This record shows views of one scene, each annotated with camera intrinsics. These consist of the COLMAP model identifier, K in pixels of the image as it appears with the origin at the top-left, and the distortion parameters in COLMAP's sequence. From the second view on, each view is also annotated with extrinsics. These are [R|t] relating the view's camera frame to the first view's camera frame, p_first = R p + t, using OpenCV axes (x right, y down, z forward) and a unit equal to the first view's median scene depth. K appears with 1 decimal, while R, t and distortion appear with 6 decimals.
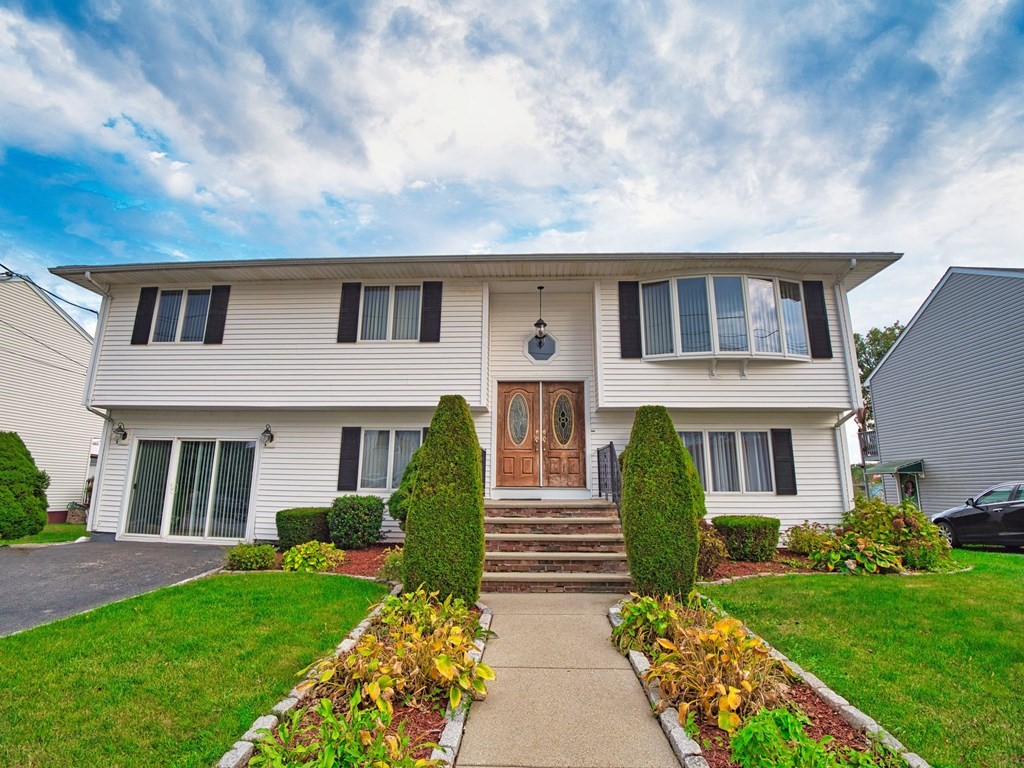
lens RADIAL K [[413.3, 0, 512.2], [0, 413.3, 416.6], [0, 0, 1]] dist [-0.051148, 0.000040]
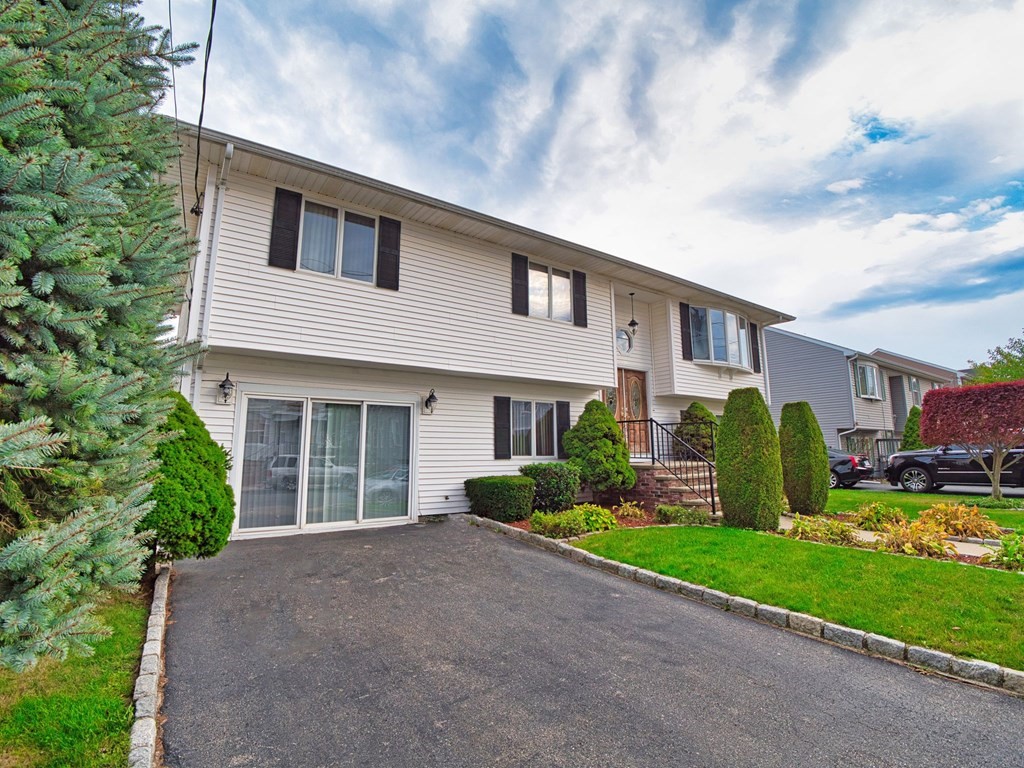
lens RADIAL K [[463.7, 0, 512.0], [0, 463.7, 384.0], [0, 0, 1]] dist [-0.018729, 0.000022]
pose [[0.813043, 0.075923, 0.577231, -1.040485], [-0.094408, 0.995532, 0.002034, -0.010341], [-0.574498, -0.056149, 0.816578, 0.051518]]
